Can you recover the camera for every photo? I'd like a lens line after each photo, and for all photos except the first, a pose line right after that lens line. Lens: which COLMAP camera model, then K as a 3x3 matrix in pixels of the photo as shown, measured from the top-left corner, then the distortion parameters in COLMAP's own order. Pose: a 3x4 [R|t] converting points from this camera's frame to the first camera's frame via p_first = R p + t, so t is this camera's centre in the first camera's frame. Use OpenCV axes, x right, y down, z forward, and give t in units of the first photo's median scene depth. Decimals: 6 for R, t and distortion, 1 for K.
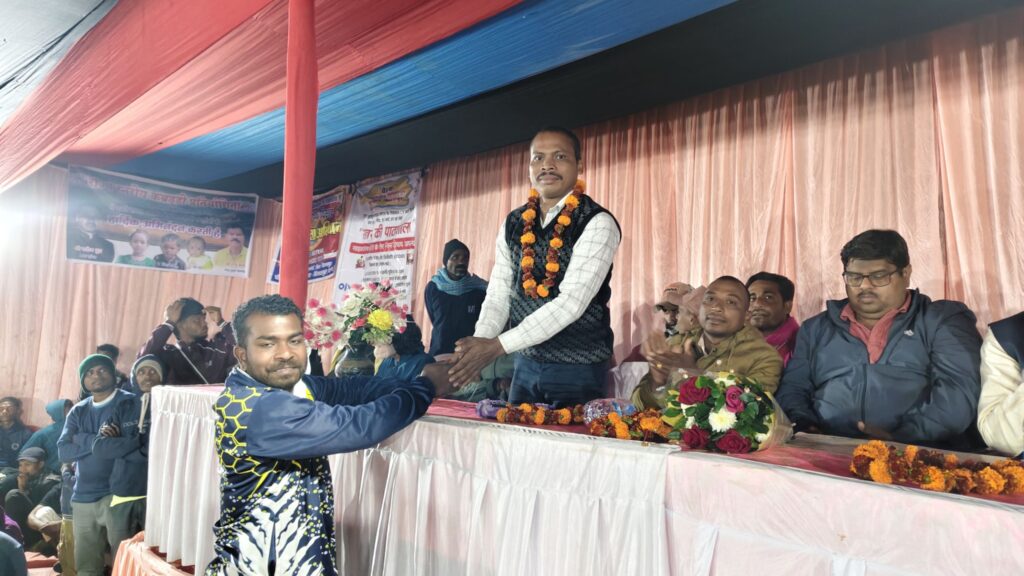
lens RADIAL K [[683.4, 0, 517.3], [0, 683.4, 293.3], [0, 0, 1]] dist [0.004064, -0.020139]
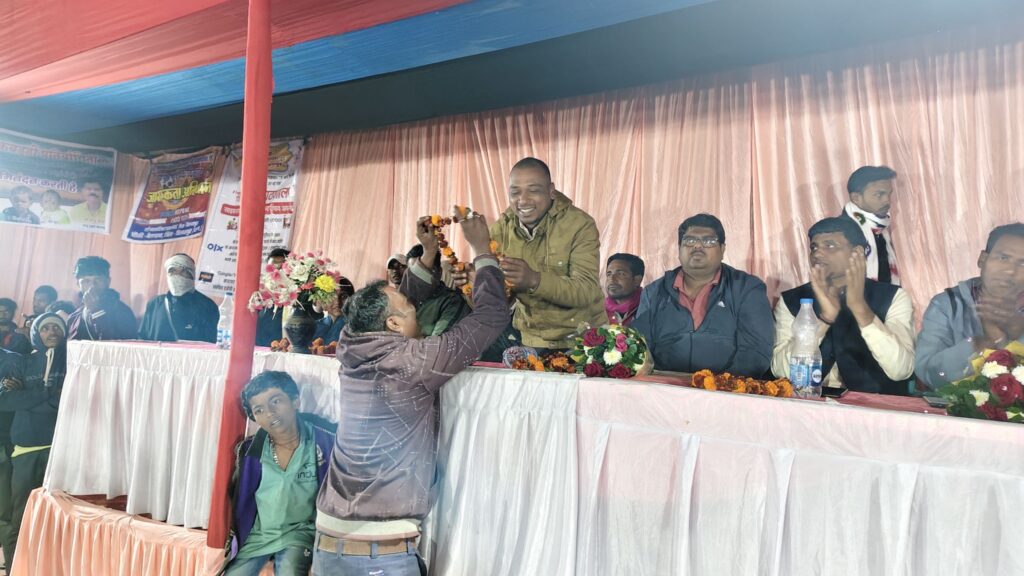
lens RADIAL K [[683.4, 0, 502.0], [0, 683.4, 290.3], [0, 0, 1]] dist [0.004064, -0.020139]
pose [[0.977643, 0.017696, 0.209525, -0.097550], [-0.027897, 0.998559, 0.045836, -0.008649], [-0.208412, -0.050656, 0.976728, -0.156352]]
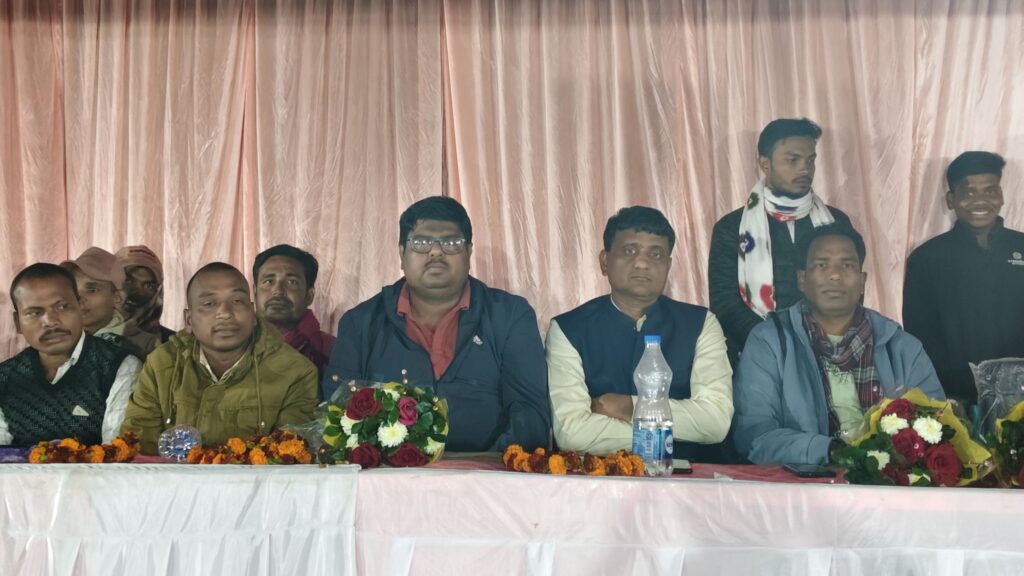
lens RADIAL K [[1364.0, 0, 511.2], [0, 1364.0, 286.6], [0, 0, 1]] dist [0.026451, 0.000000]
pose [[0.745298, 0.013295, 0.666598, -0.322604], [-0.041664, 0.998776, 0.026662, -0.028936], [-0.665428, -0.047644, 0.744940, -0.193886]]
